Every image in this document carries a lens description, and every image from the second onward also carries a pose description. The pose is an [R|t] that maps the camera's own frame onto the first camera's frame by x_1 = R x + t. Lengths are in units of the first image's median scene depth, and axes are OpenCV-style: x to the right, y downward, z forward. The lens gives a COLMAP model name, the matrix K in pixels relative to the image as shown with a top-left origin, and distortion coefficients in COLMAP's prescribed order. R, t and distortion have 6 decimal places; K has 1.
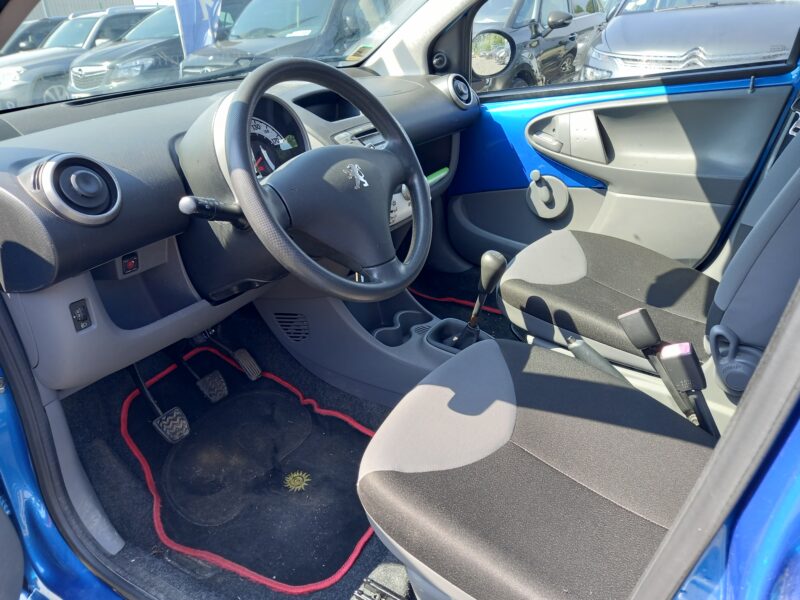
lens RADIAL K [[601.8, 0, 399.6], [0, 601.8, 288.3], [0, 0, 1]] dist [0.028712, -0.011324]
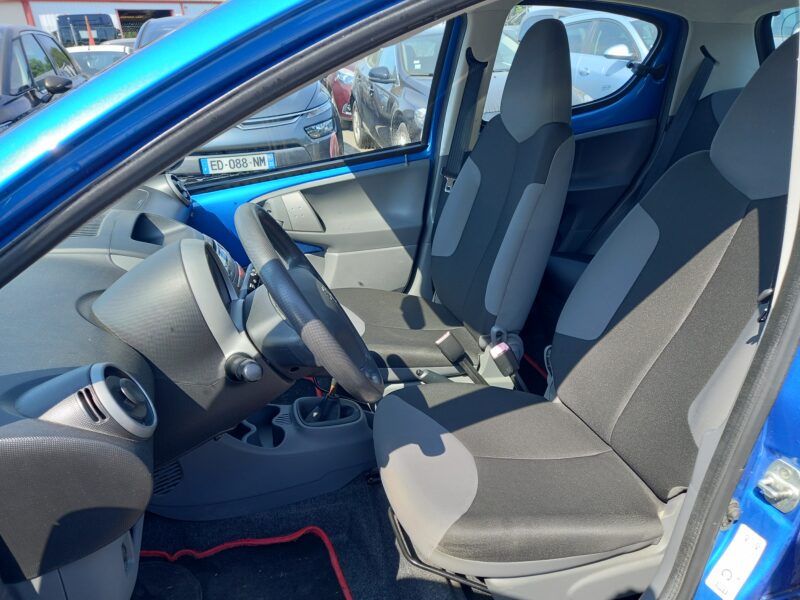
lens RADIAL K [[583.6, 0, 405.2], [0, 583.6, 298.7], [0, 0, 1]] dist [0.082375, -0.073152]
pose [[0.651862, -0.277829, 0.705611, -0.444592], [0.309215, 0.946985, 0.087207, -0.141558], [-0.692432, 0.161339, 0.703213, 0.093075]]
